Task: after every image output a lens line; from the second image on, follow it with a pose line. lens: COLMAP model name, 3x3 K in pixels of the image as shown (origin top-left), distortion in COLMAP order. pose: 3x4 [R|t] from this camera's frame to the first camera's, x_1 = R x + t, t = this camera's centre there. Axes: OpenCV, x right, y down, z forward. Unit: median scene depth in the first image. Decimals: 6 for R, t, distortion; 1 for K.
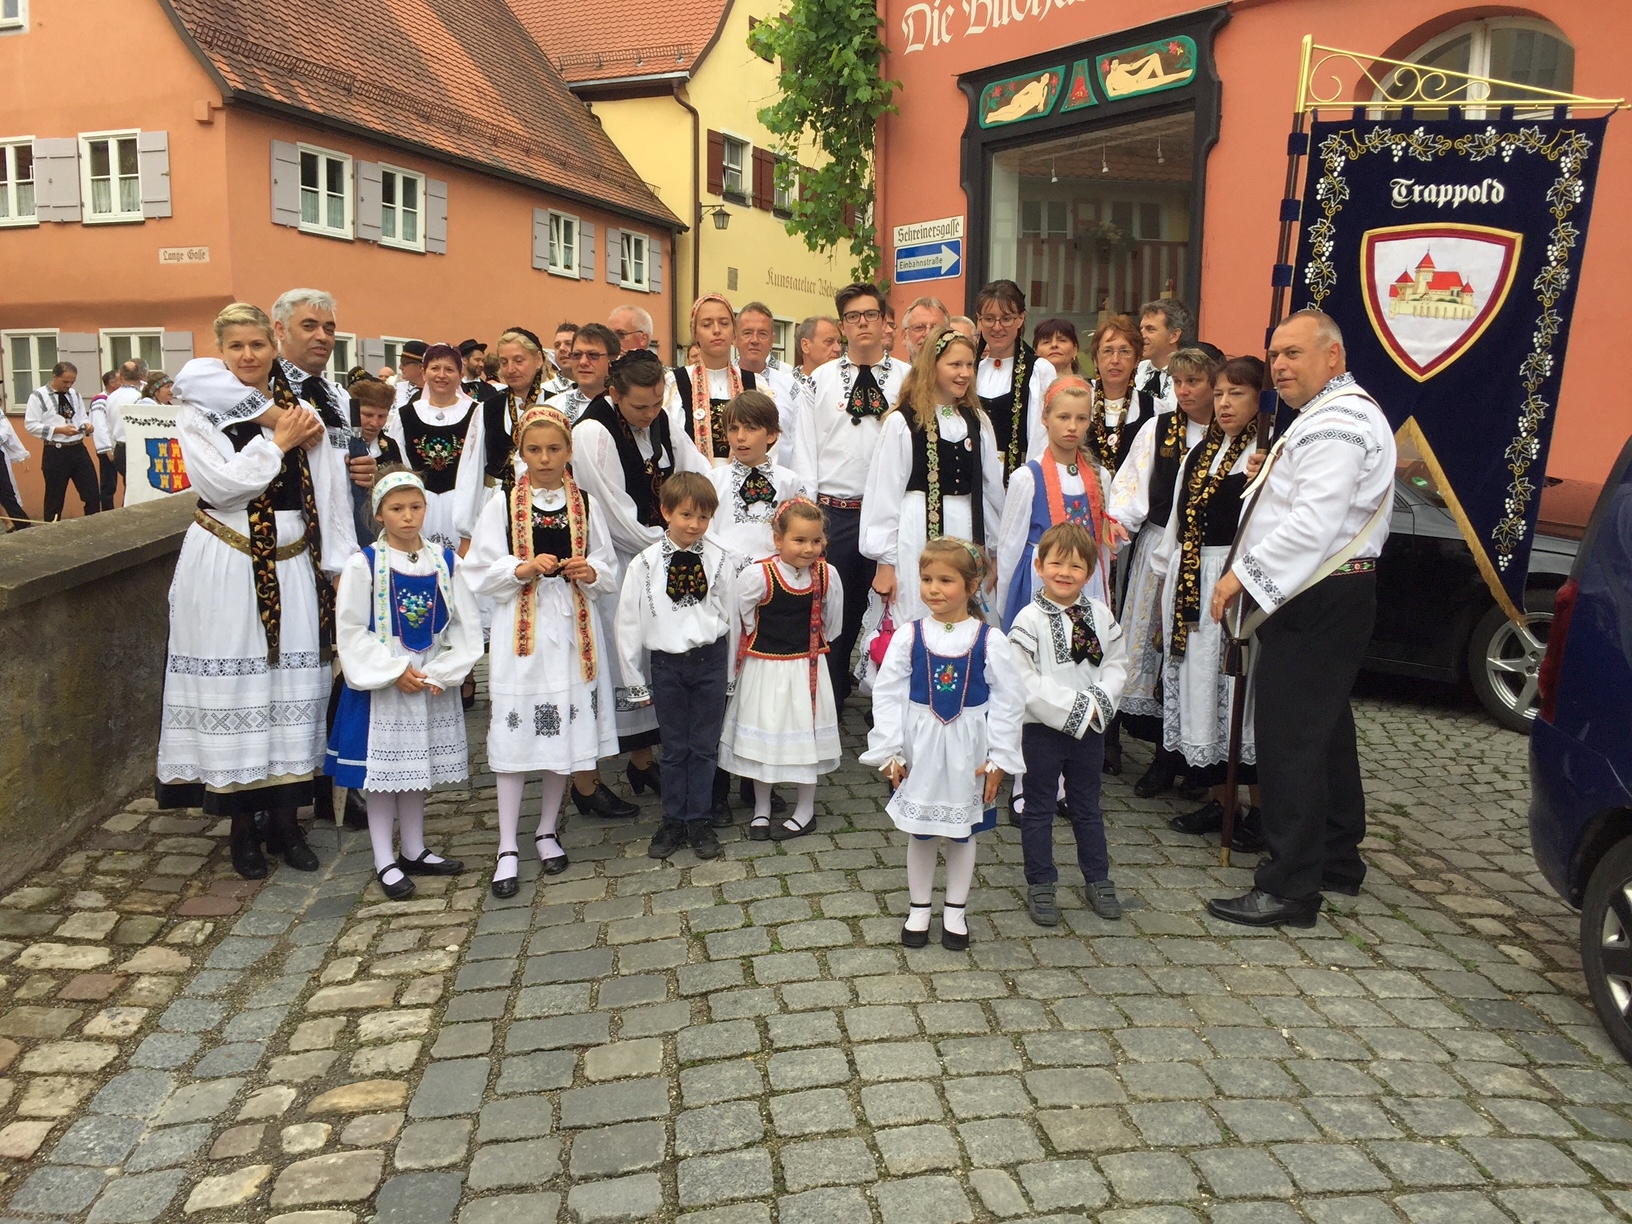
lens RADIAL K [[1336.4, 0, 841.1], [0, 1336.4, 612.7], [0, 0, 1]] dist [0.105743, -0.129025]
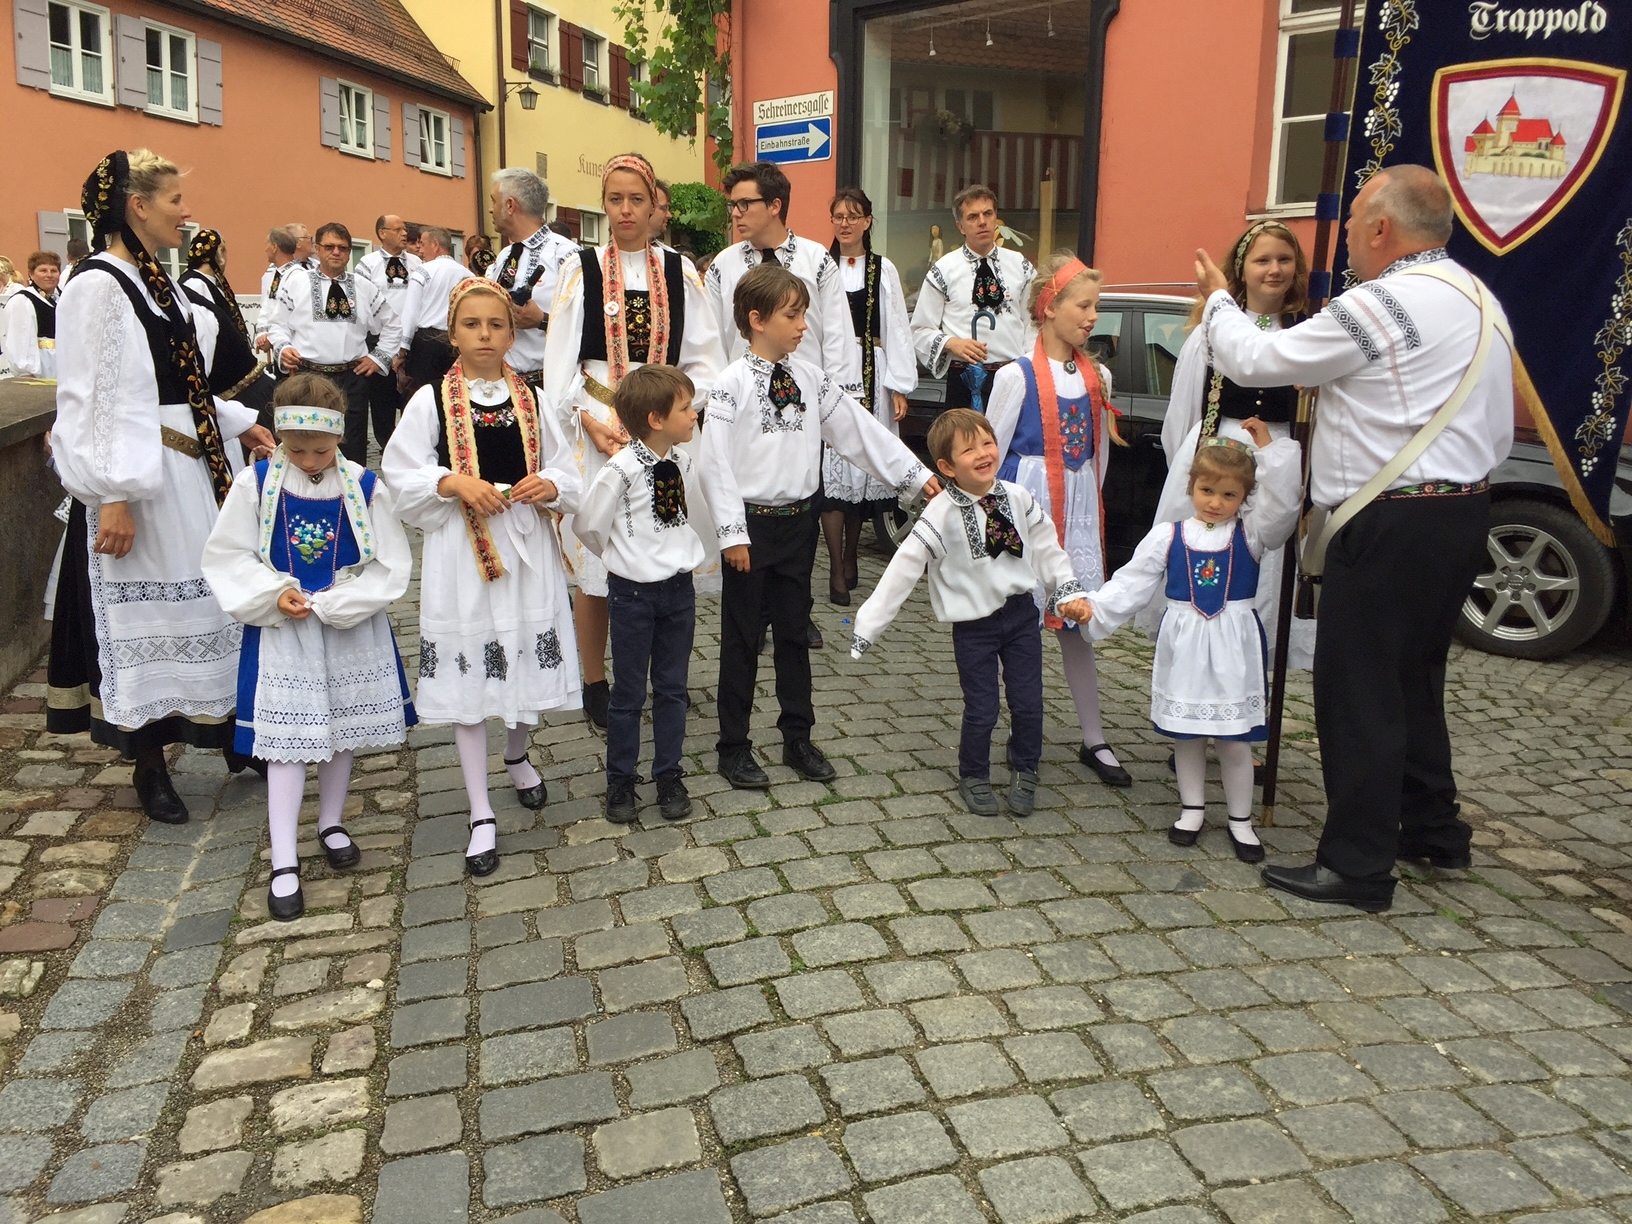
lens RADIAL K [[1336.4, 0, 818.9], [0, 1336.4, 606.8], [0, 0, 1]] dist [0.105743, -0.129025]
pose [[0.991305, -0.020136, 0.130036, -0.130517], [0.011680, 0.997786, 0.065472, -0.016591], [-0.131066, -0.063384, 0.989345, 0.205981]]
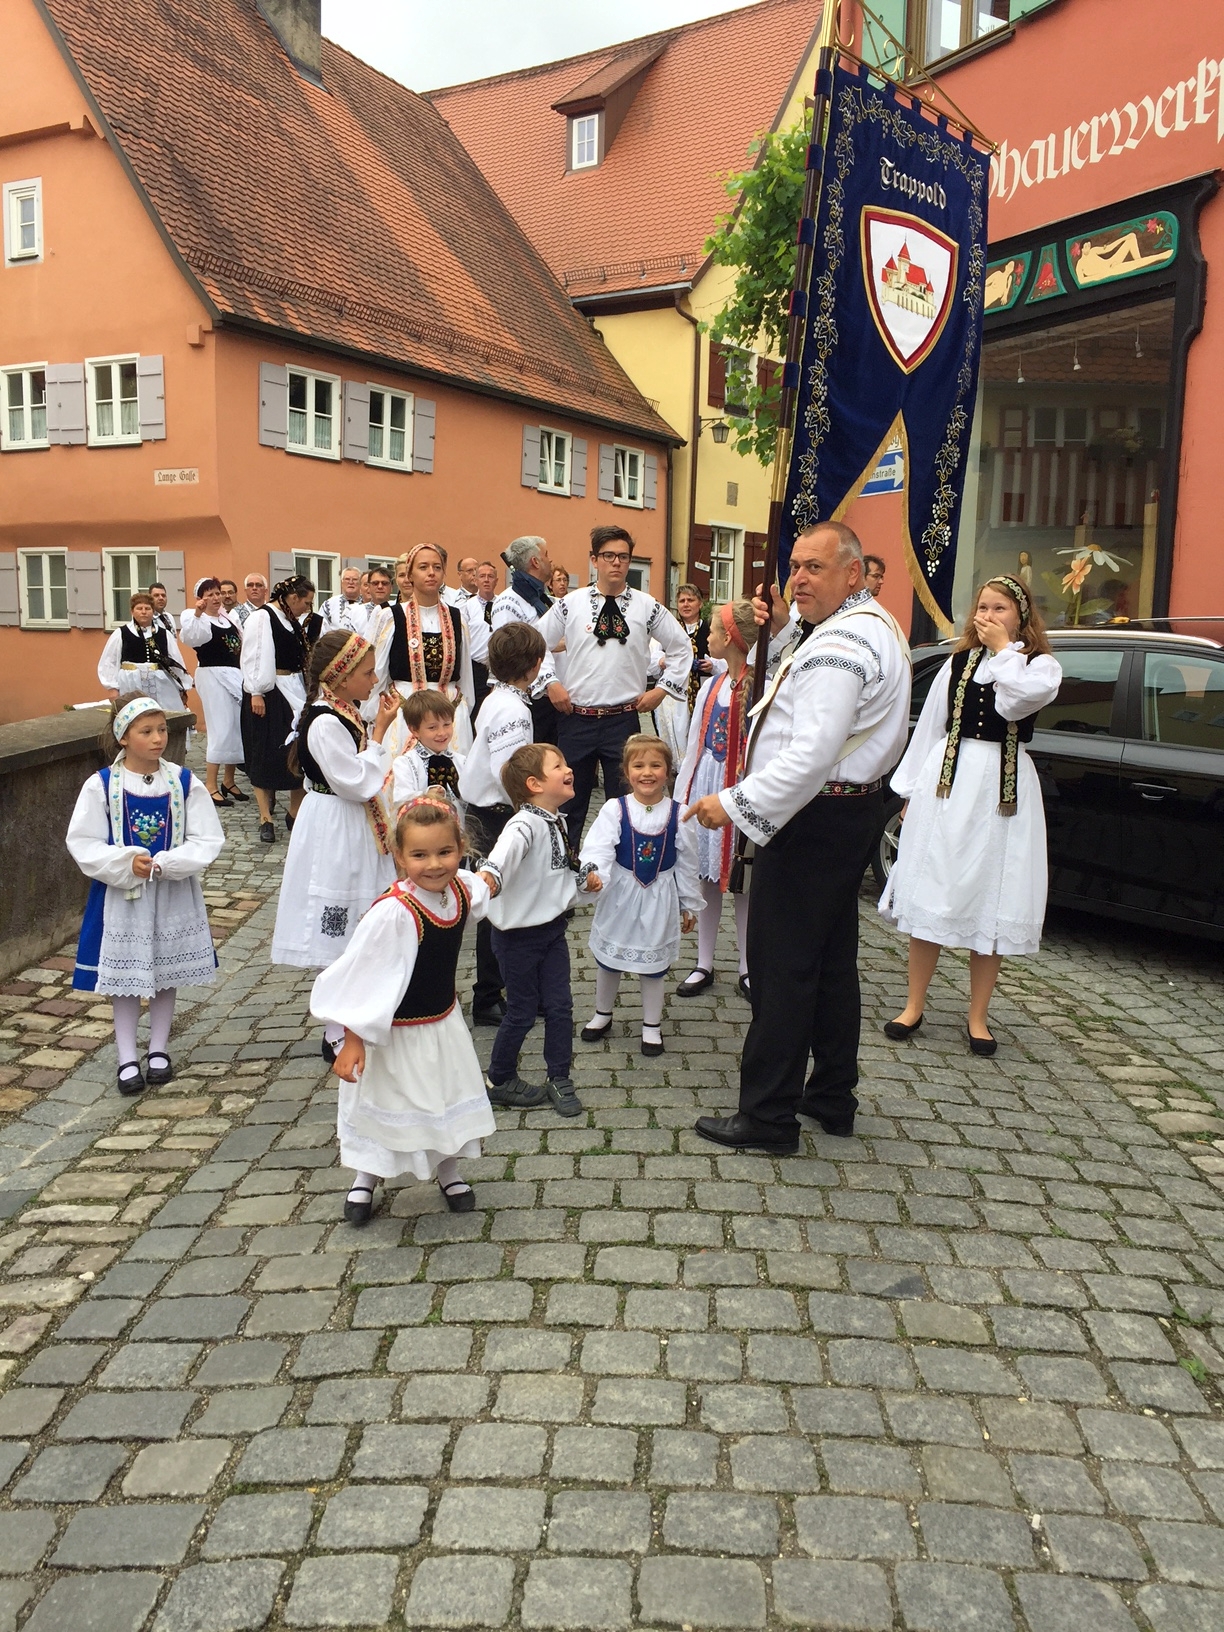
lens RADIAL K [[1336.4, 0, 644.1], [0, 1336.4, 829.5], [0, 0, 1]] dist [0.105743, -0.129025]
pose [[0.985428, 0.033873, -0.166685, 0.194835], [-0.033590, 0.999425, 0.004522, -0.051442], [0.166743, 0.001142, 0.986000, 0.203143]]
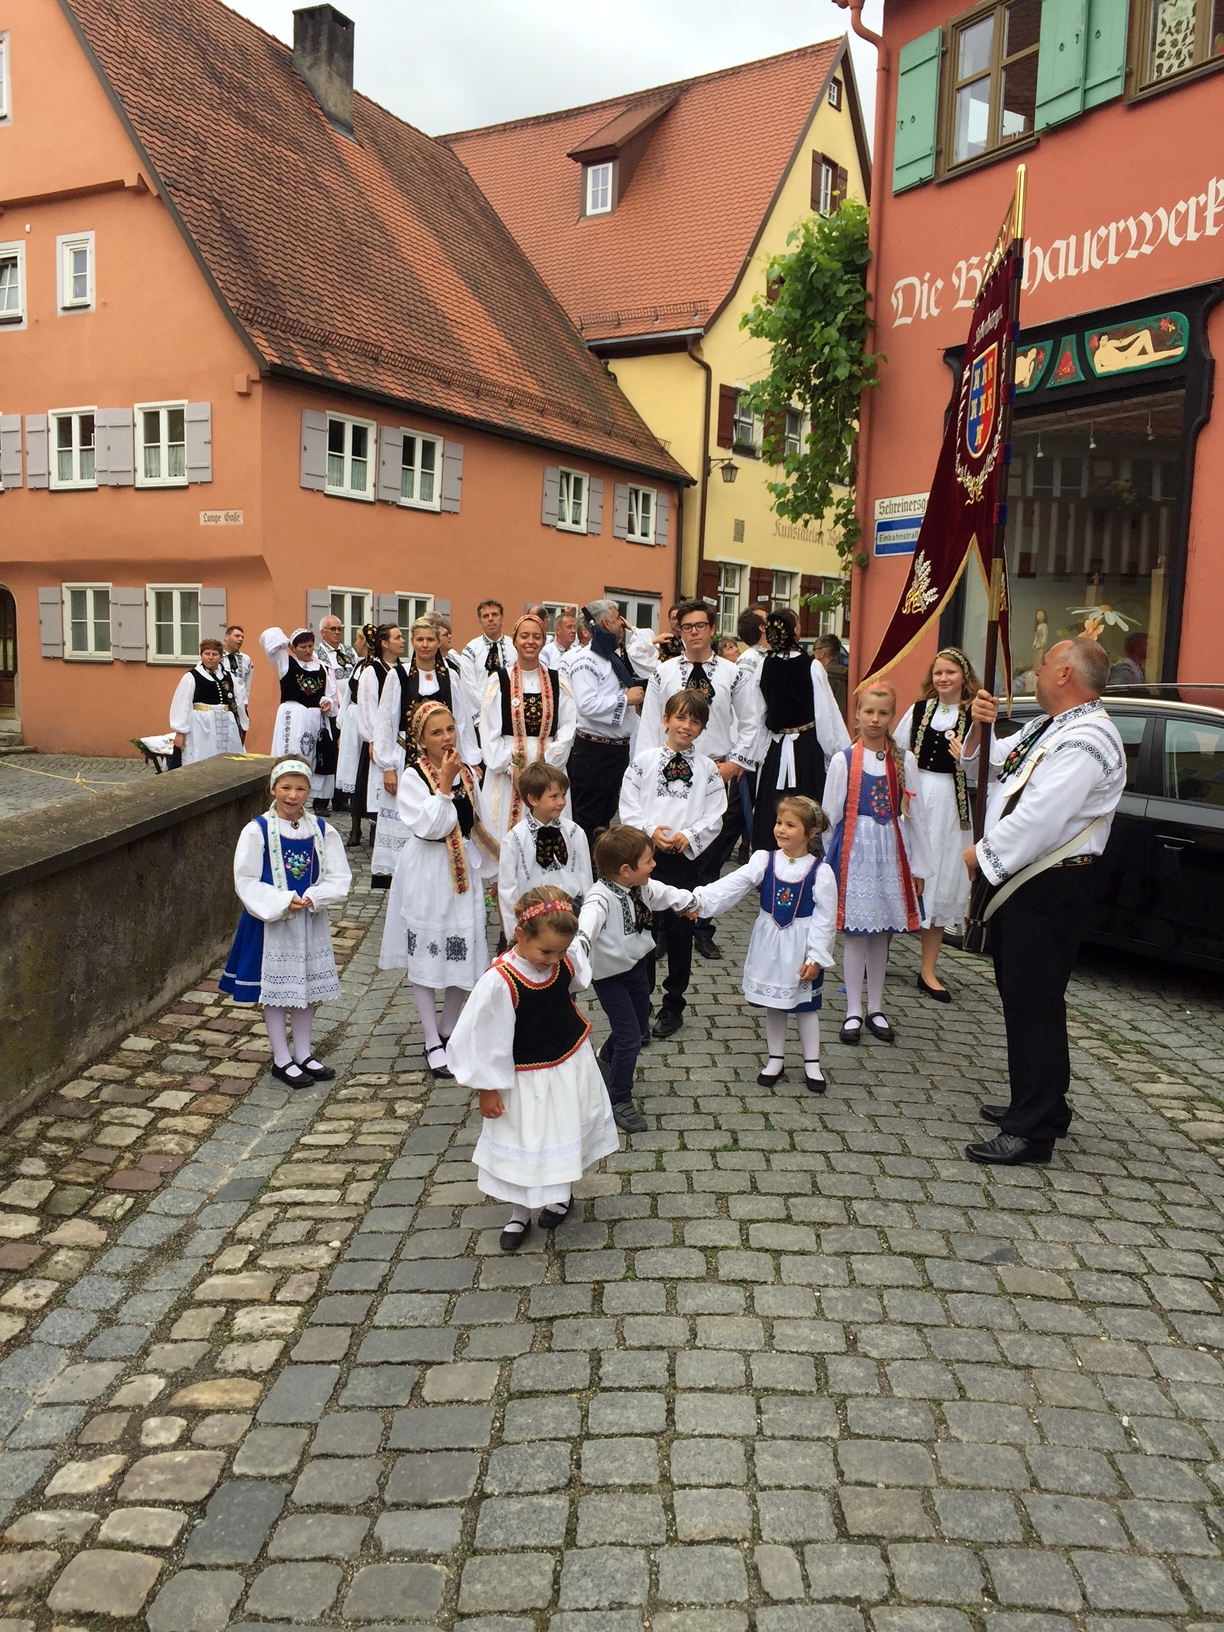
lens RADIAL K [[1336.4, 0, 647.9], [0, 1336.4, 838.8], [0, 0, 1]] dist [0.105743, -0.129025]
pose [[0.987497, 0.040600, -0.152321, 0.103469], [-0.041746, 0.999119, -0.004337, -0.075129], [0.152011, 0.010642, 0.988322, -0.016476]]
